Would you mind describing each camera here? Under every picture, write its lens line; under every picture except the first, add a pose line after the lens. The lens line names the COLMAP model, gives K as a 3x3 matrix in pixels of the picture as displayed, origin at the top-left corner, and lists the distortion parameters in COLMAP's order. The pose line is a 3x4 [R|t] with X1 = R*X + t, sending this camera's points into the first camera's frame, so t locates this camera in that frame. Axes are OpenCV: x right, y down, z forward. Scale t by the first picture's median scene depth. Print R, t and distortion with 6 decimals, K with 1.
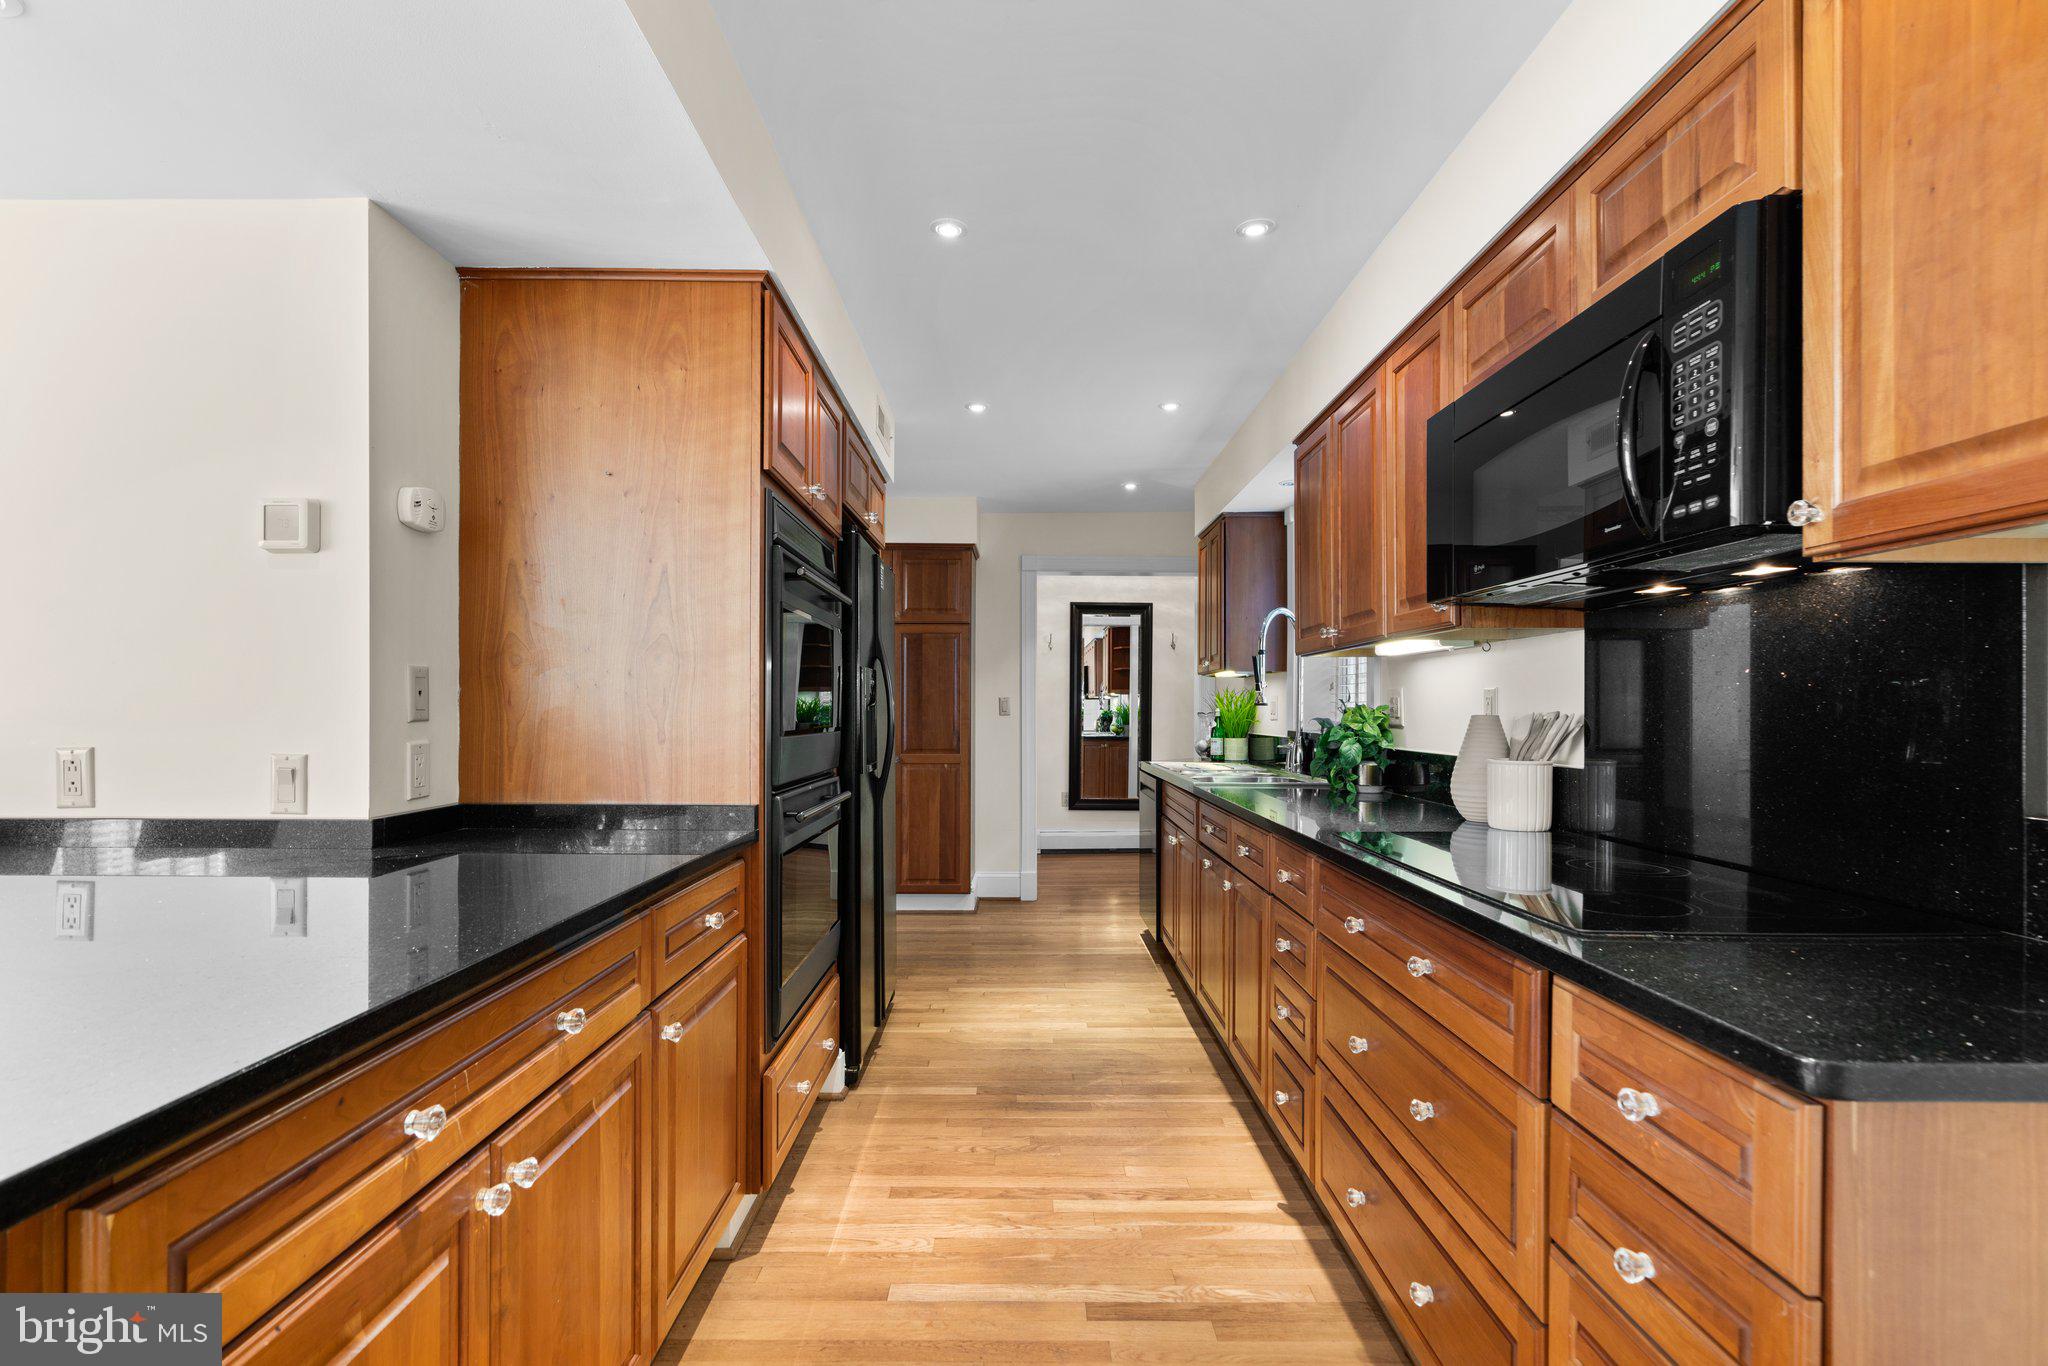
lens RADIAL K [[925.8, 0, 1017.4], [0, 925.8, 701.1], [0, 0, 1]] dist [-0.009826, 0.004516]
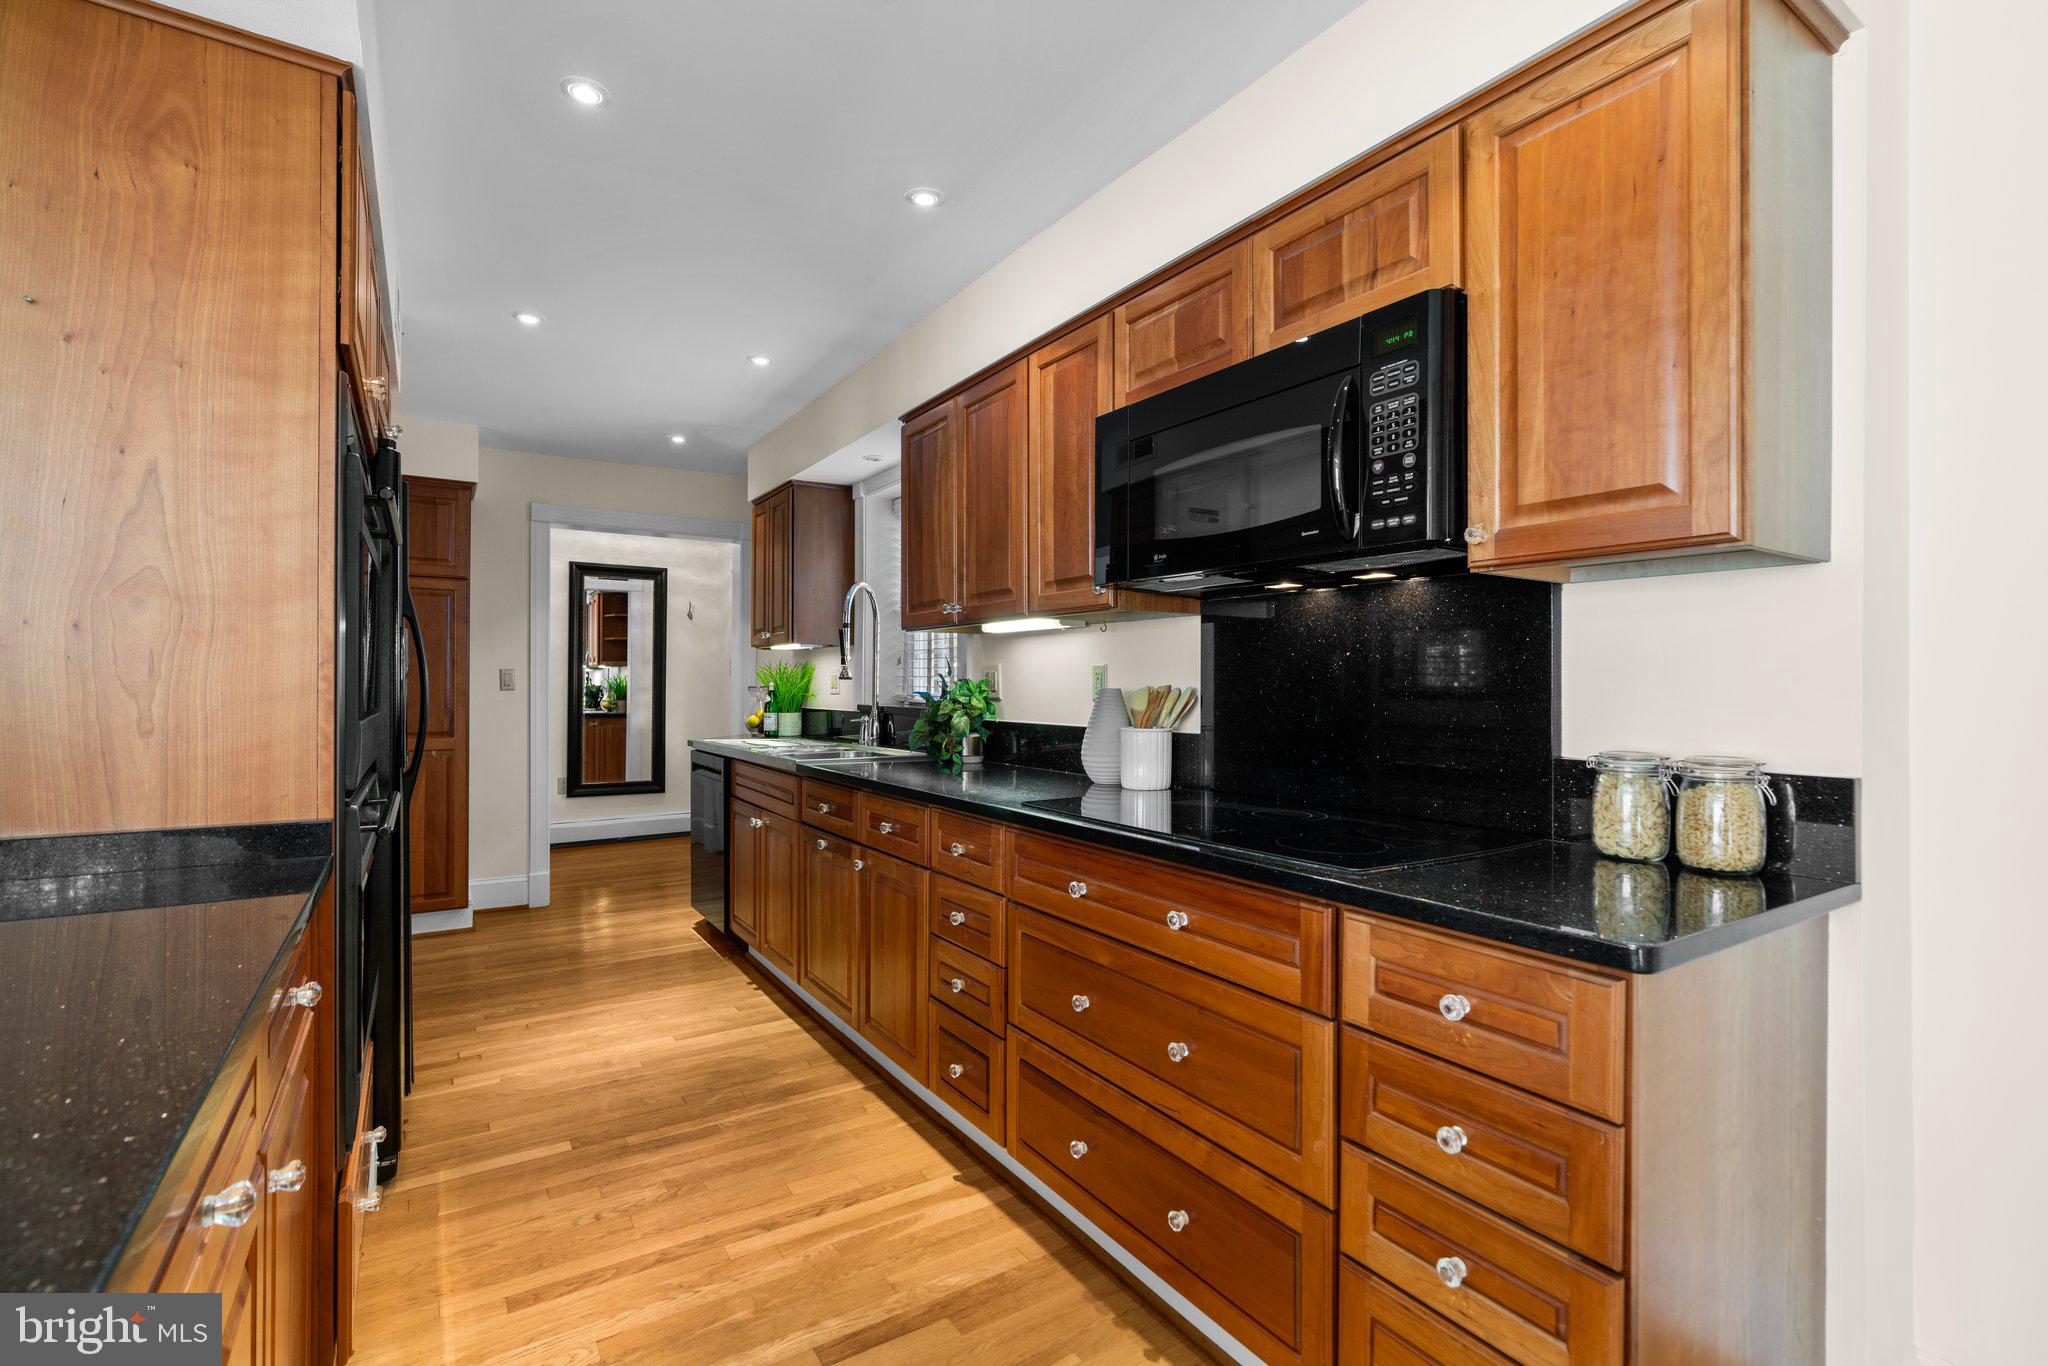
lens RADIAL K [[925.8, 0, 1017.6], [0, 925.8, 674.2], [0, 0, 1]] dist [-0.009826, 0.004516]
pose [[0.841521, 0.005679, 0.540194, -0.217924], [-0.005184, 0.999984, -0.002438, 0.001190], [-0.540199, -0.000749, 0.841537, 0.128113]]
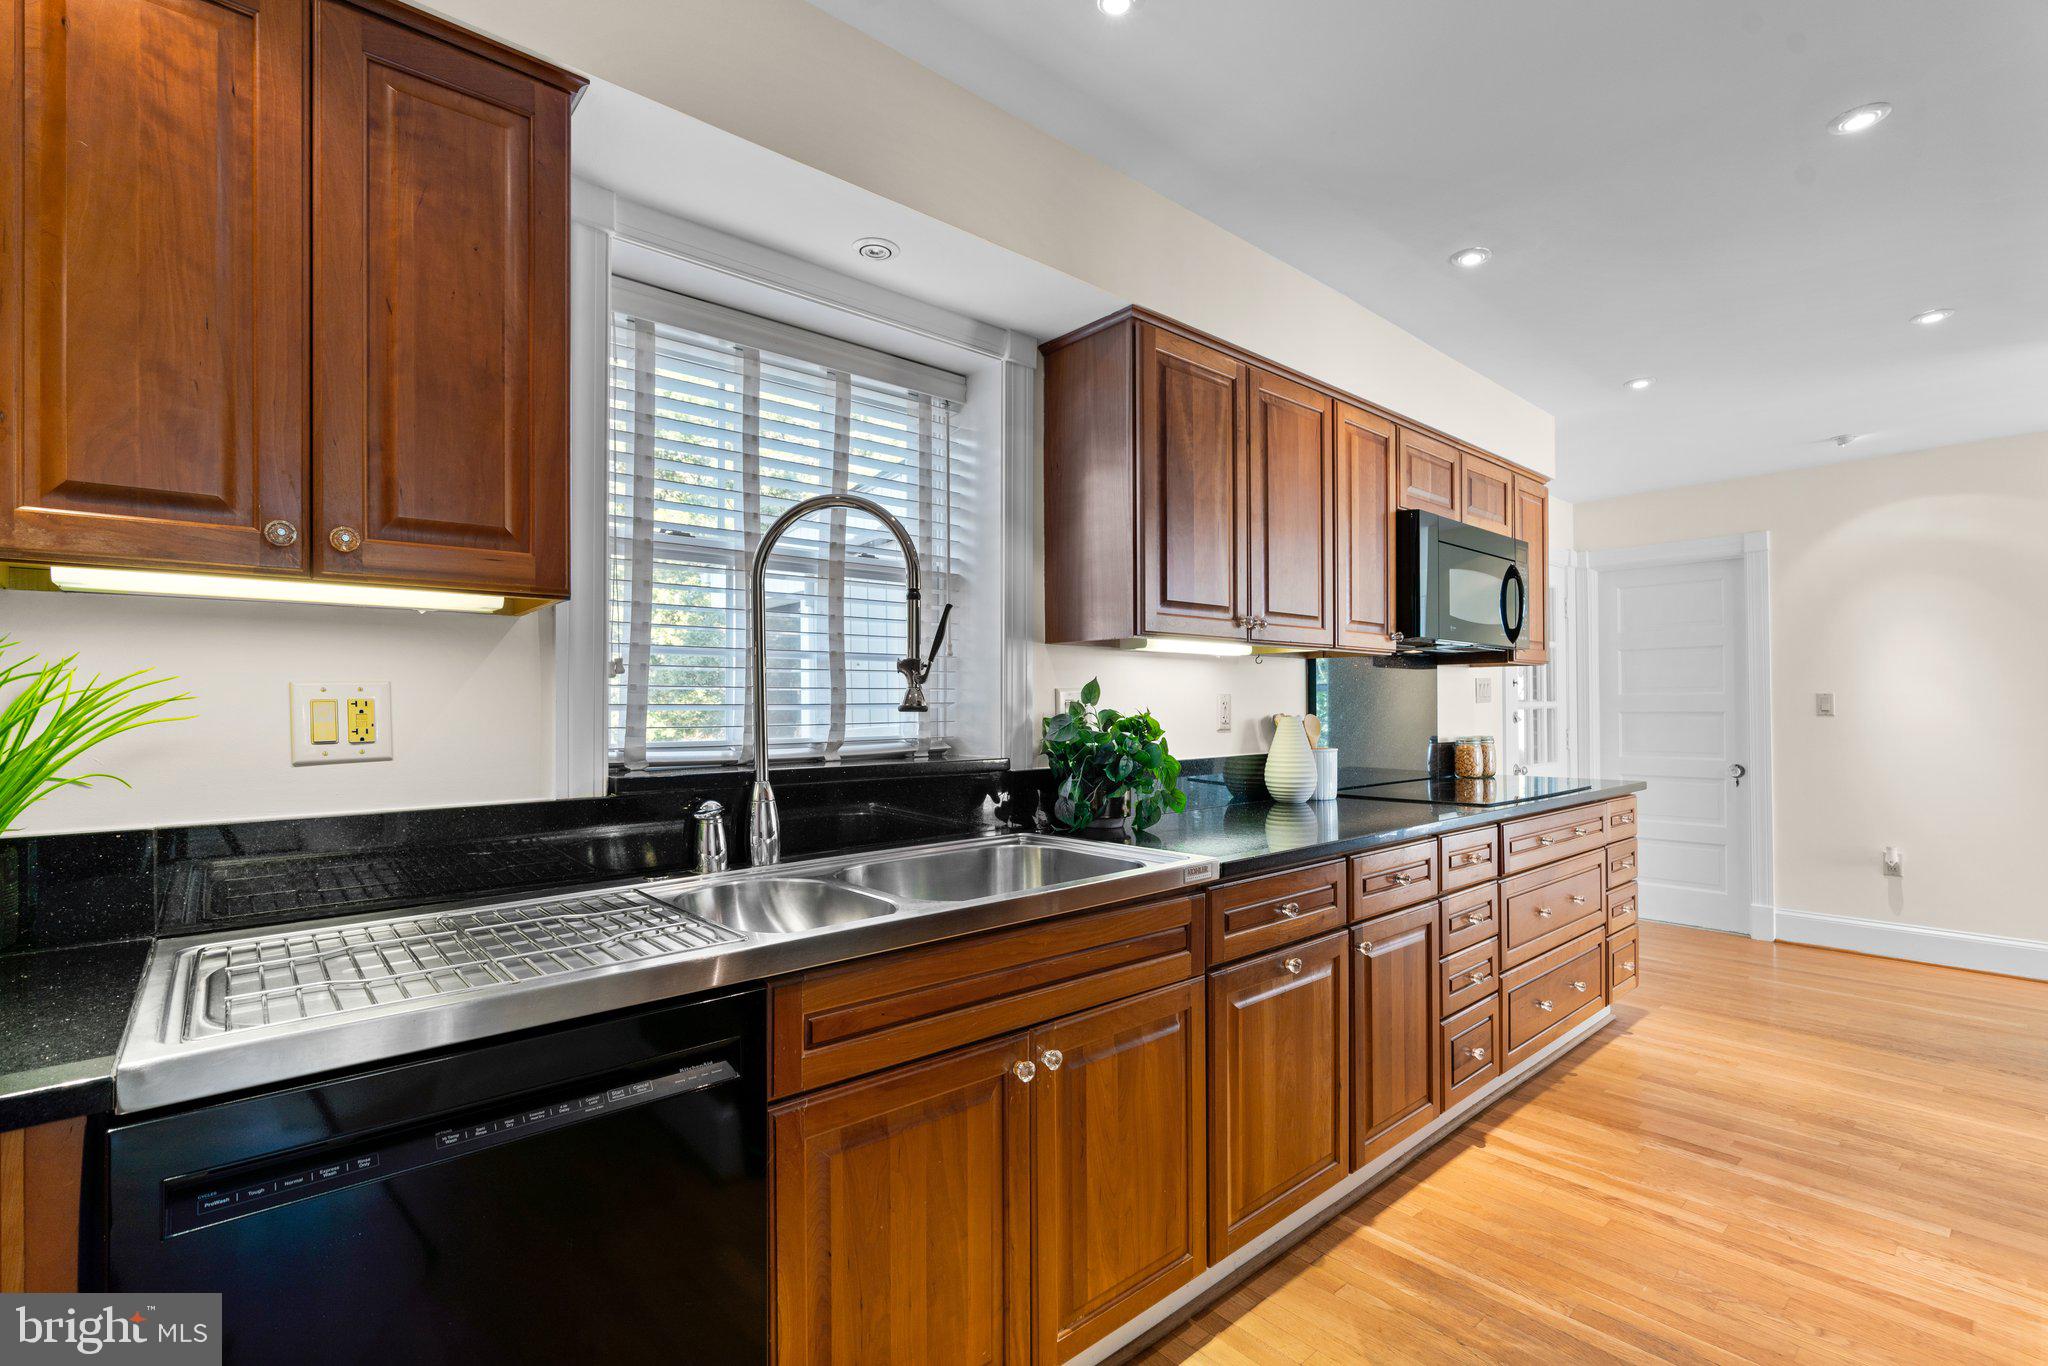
lens RADIAL K [[925.8, 0, 1014.4], [0, 925.8, 698.5], [0, 0, 1]] dist [-0.009826, 0.004516]
pose [[-0.660252, 0.008871, 0.750992, -0.212090], [-0.000876, 0.999920, -0.012582, 0.004512], [-0.751044, -0.008965, -0.660192, 2.352907]]
